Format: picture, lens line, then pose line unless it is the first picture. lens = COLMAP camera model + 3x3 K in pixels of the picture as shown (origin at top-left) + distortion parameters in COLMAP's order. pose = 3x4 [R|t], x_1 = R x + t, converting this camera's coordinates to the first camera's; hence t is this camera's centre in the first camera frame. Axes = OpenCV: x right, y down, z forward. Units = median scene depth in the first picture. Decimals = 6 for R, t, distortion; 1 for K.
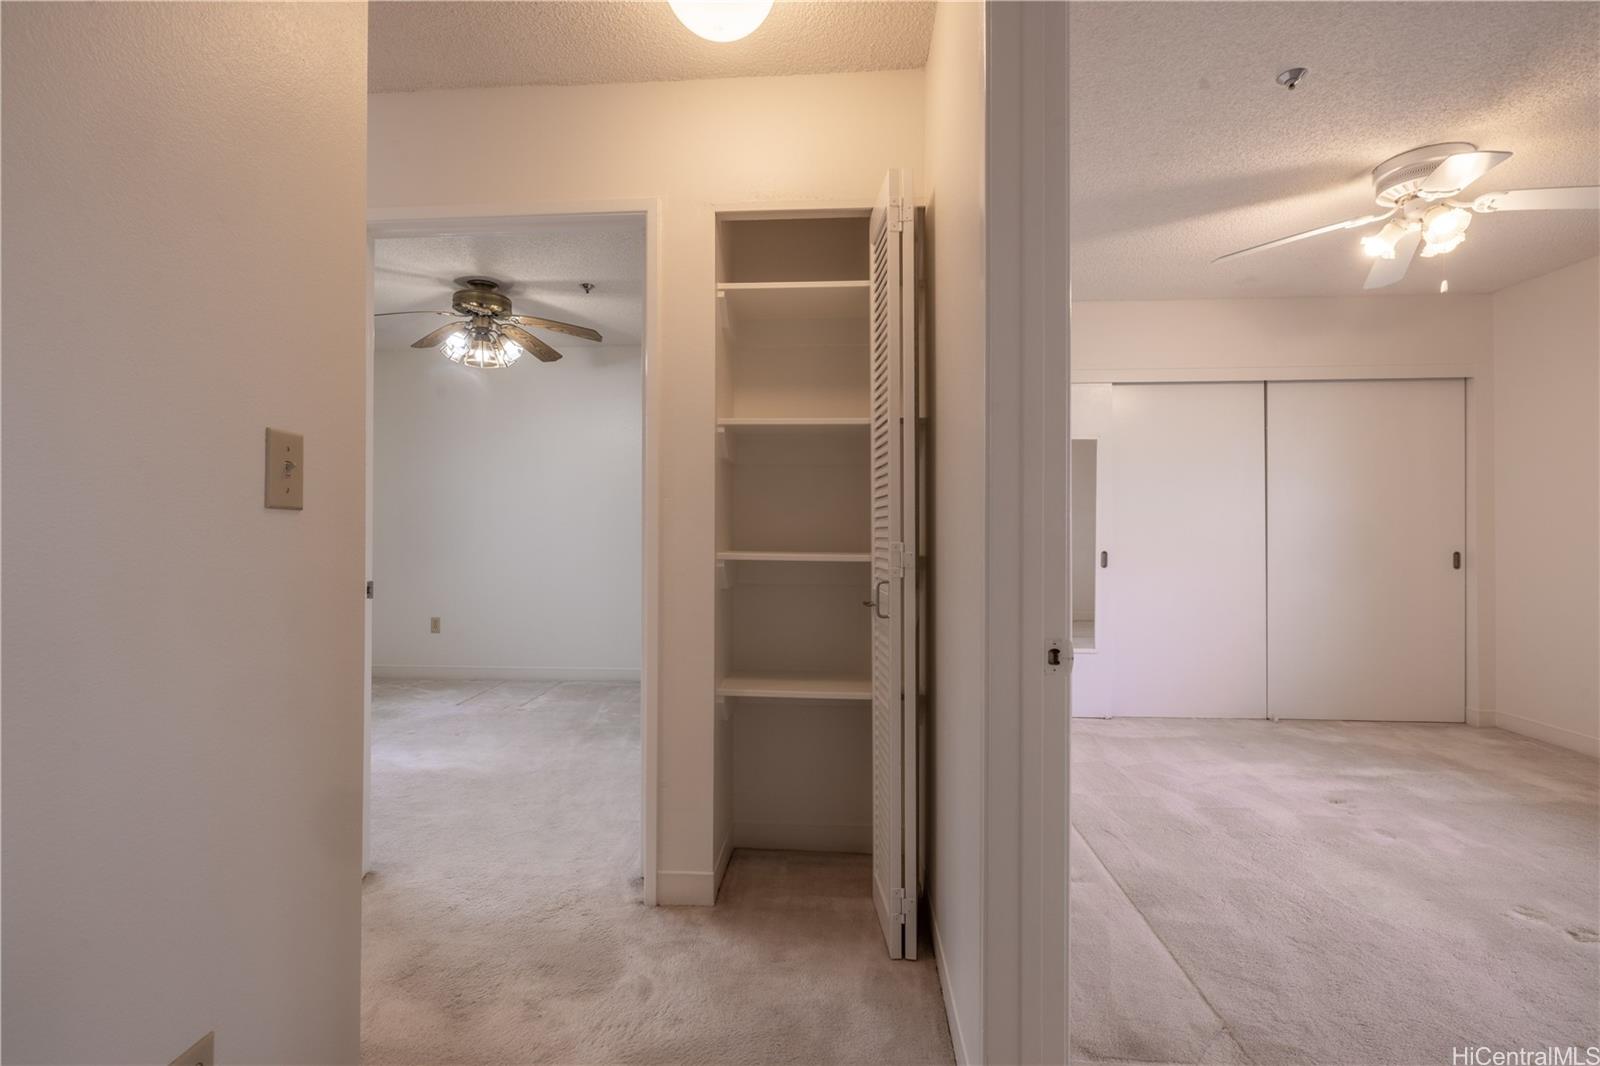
lens RADIAL K [[729.6, 0, 791.9], [0, 729.6, 523.3], [0, 0, 1]] dist [0.000887, 0.000723]
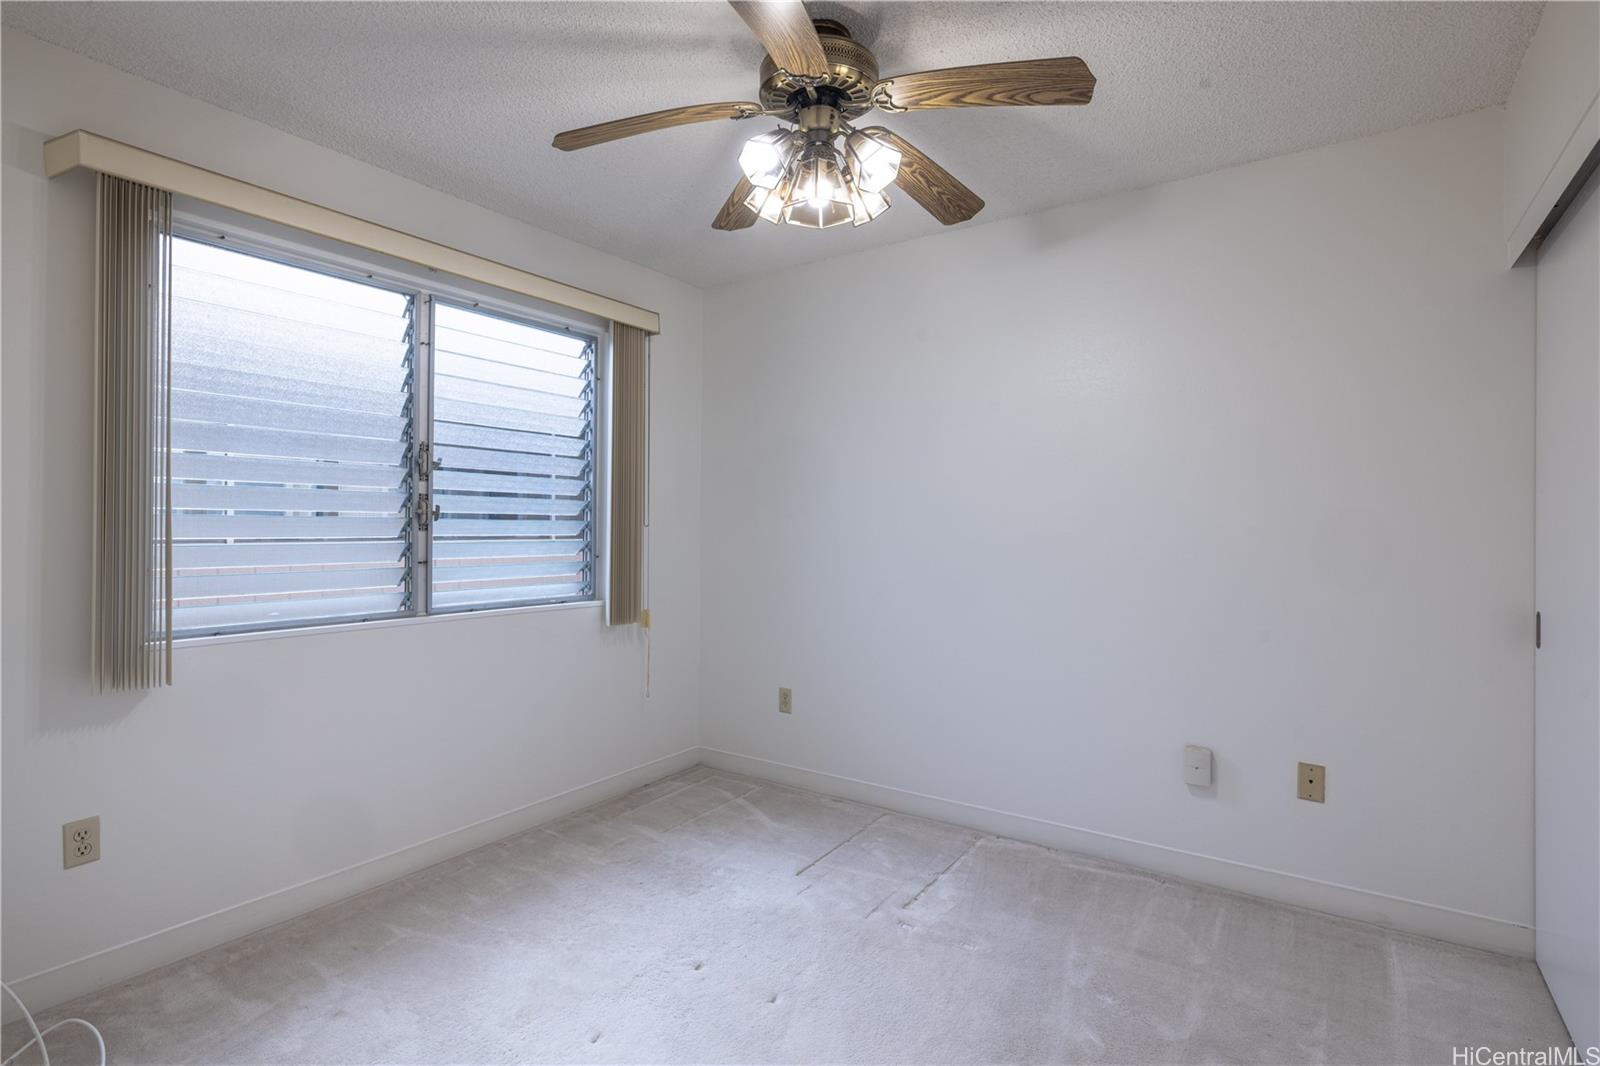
lens RADIAL K [[791.9, 0, 793.2], [0, 791.9, 528.5], [0, 0, 1]] dist [0.000468, -0.000191]
pose [[0.867871, 0.001650, -0.496787, -0.178747], [0.000764, 0.999989, 0.004656, -0.019825], [0.496789, -0.004421, 0.867860, 0.524302]]
